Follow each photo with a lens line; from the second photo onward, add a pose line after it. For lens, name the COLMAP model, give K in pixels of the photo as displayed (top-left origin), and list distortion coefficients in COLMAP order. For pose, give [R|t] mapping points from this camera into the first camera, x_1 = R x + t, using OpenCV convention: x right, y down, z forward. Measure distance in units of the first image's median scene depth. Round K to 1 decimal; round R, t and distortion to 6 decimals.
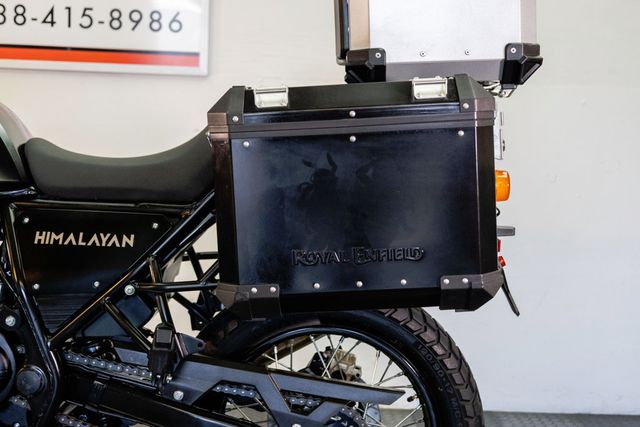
lens RADIAL K [[957.7, 0, 320.0], [0, 957.7, 213.5], [0, 0, 1]] dist [0.016364, 0.016192]
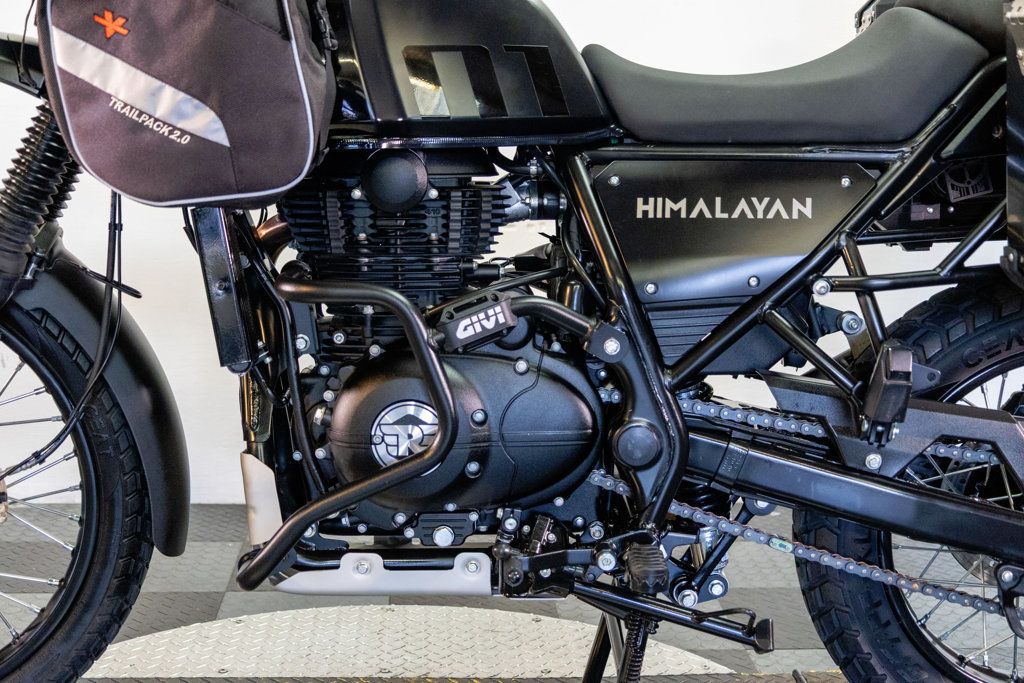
lens RADIAL K [[1532.3, 0, 512.0], [0, 1532.3, 341.5], [0, 0, 1]] dist [0.016364, 0.016192]
pose [[0.998975, -0.026022, 0.037032, -0.411926], [0.023095, 0.996735, 0.077375, 0.032285], [-0.038925, -0.076440, 0.996314, 0.038432]]
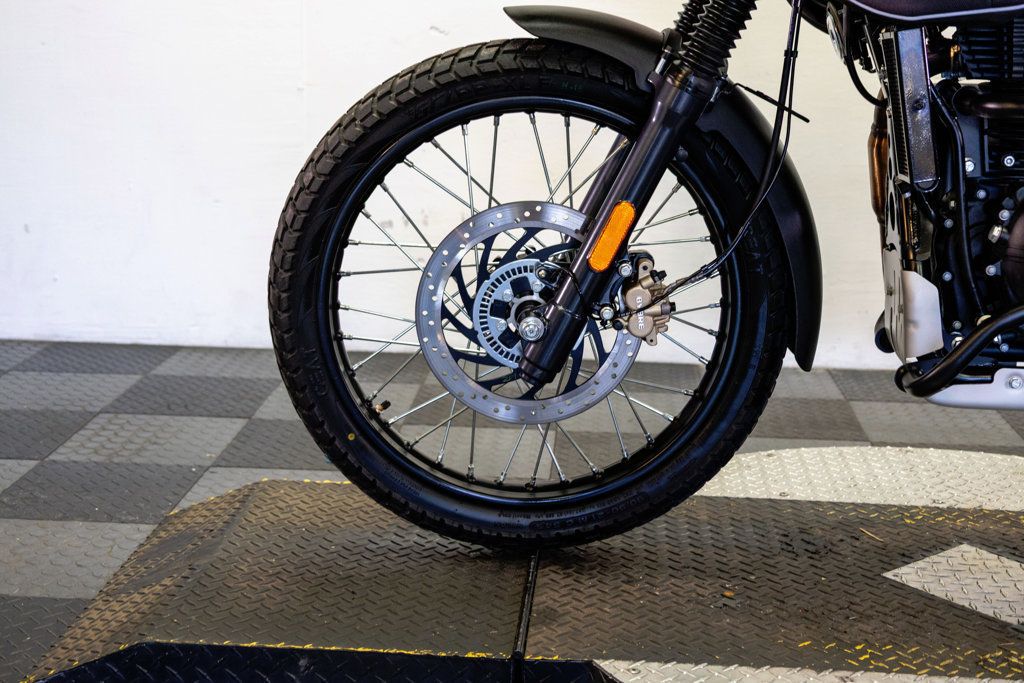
lens RADIAL K [[1532.3, 0, 512.0], [0, 1532.3, 341.5], [0, 0, 1]] dist [0.016364, 0.016192]
pose [[0.995895, 0.003404, -0.090449, -0.728435], [0.008501, 0.991357, 0.130917, 0.086125], [0.090113, -0.131149, 0.987259, -0.040759]]
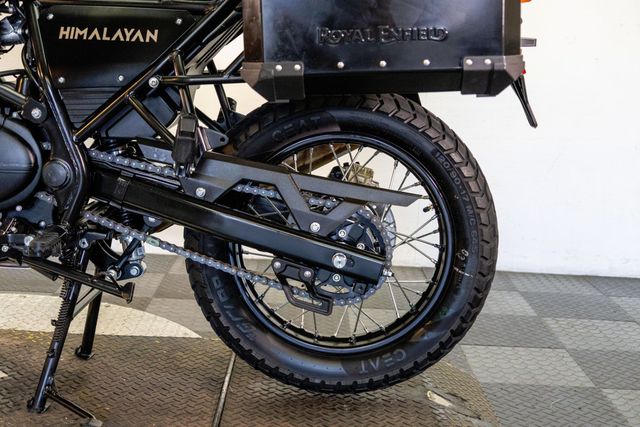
lens RADIAL K [[954.8, 0, 319.2], [0, 954.8, 221.5], [0, 0, 1]] dist [0.006880, 0.044802]
pose [[0.999743, 0.020748, -0.009169, -0.011070], [-0.019758, 0.995055, 0.097341, 0.118981], [0.011143, -0.097135, 0.995209, -0.015938]]
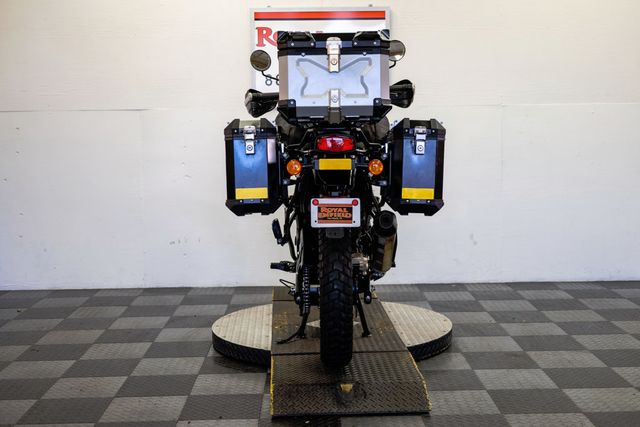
lens RADIAL K [[912.1, 0, 320.0], [0, 912.1, 213.5], [0, 0, 1]] dist [0.002390, 0.046486]
pose [[0.998744, -0.047872, -0.014817, -0.456935], [0.048039, 0.998783, 0.011140, 0.072302], [0.014266, -0.011838, 0.999828, -1.510082]]
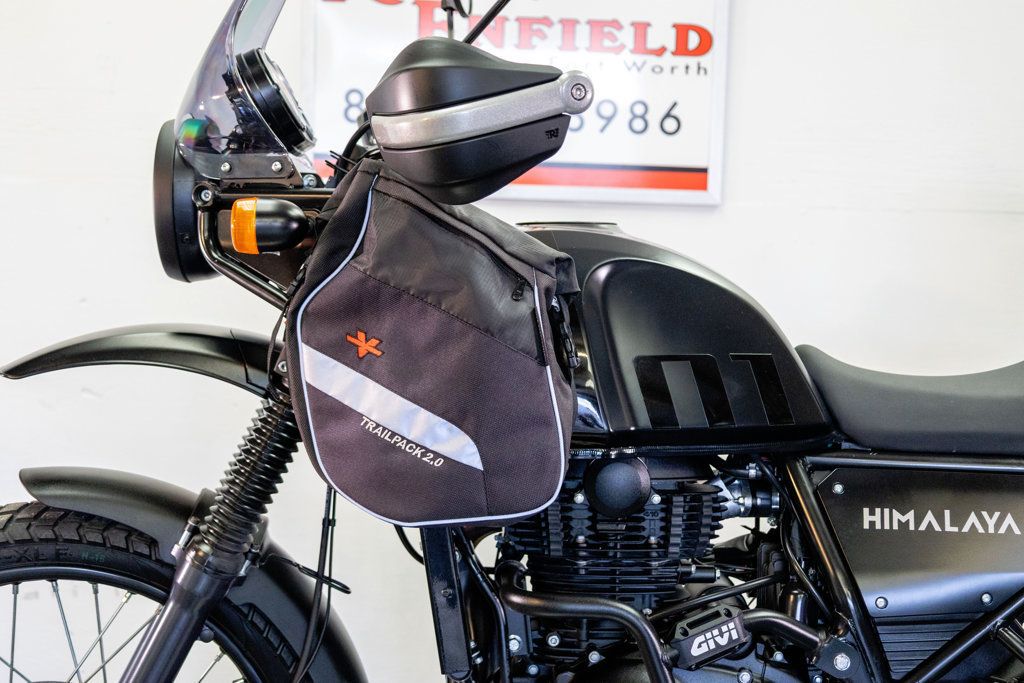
lens RADIAL K [[1532.3, 0, 512.0], [0, 1532.3, 341.5], [0, 0, 1]] dist [0.016364, 0.016192]
pose [[0.999505, -0.007380, 0.030591, -0.542516], [0.008174, 0.999630, -0.025938, -0.061817], [-0.030388, 0.026175, 0.999195, 0.049646]]
